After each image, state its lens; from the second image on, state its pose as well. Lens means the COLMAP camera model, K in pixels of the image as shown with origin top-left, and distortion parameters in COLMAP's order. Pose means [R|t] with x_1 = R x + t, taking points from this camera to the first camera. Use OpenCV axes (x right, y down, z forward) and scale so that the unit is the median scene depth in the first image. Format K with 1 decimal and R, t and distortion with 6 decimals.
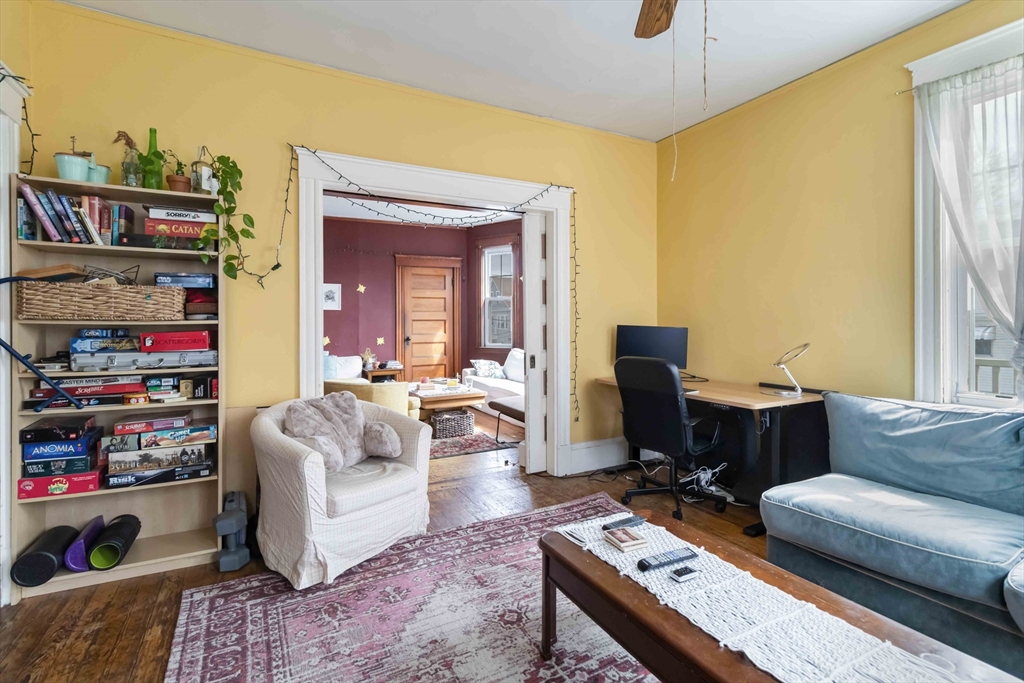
lens RADIAL K [[488.7, 0, 513.9], [0, 488.7, 322.6], [0, 0, 1]] dist [0.000936, 0.000180]
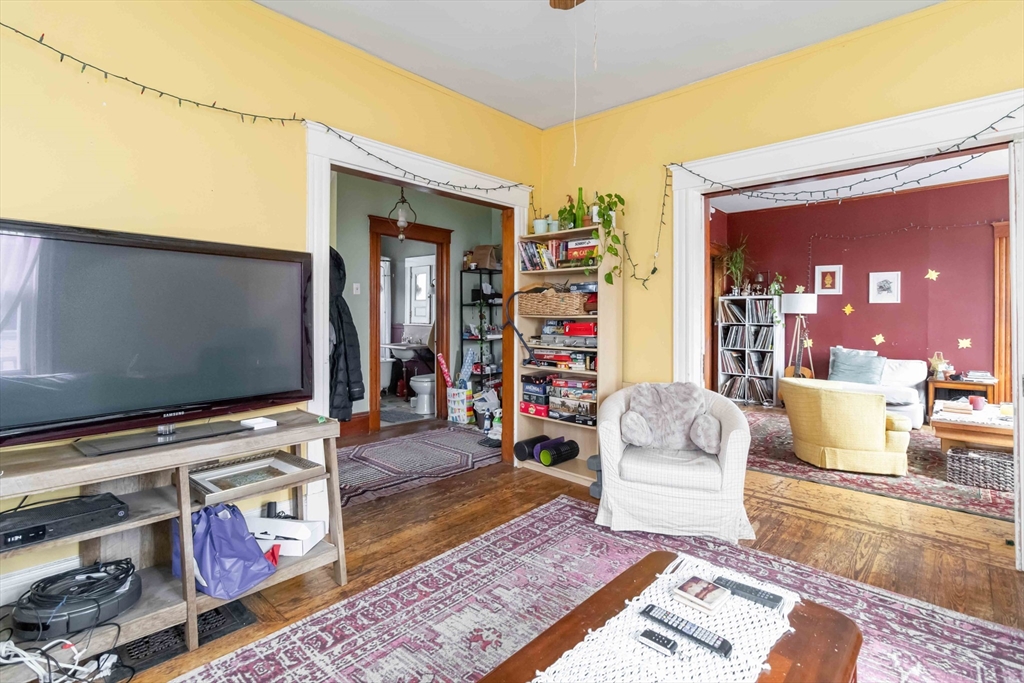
lens RADIAL K [[491.1, 0, 512.6], [0, 491.1, 314.9], [0, 0, 1]] dist [-0.000724, -0.000082]
pose [[0.319306, 0.003181, -0.947646, 0.662484], [-0.006732, 0.999977, 0.001089, -0.006171], [0.947628, 0.006031, 0.319320, 0.341497]]
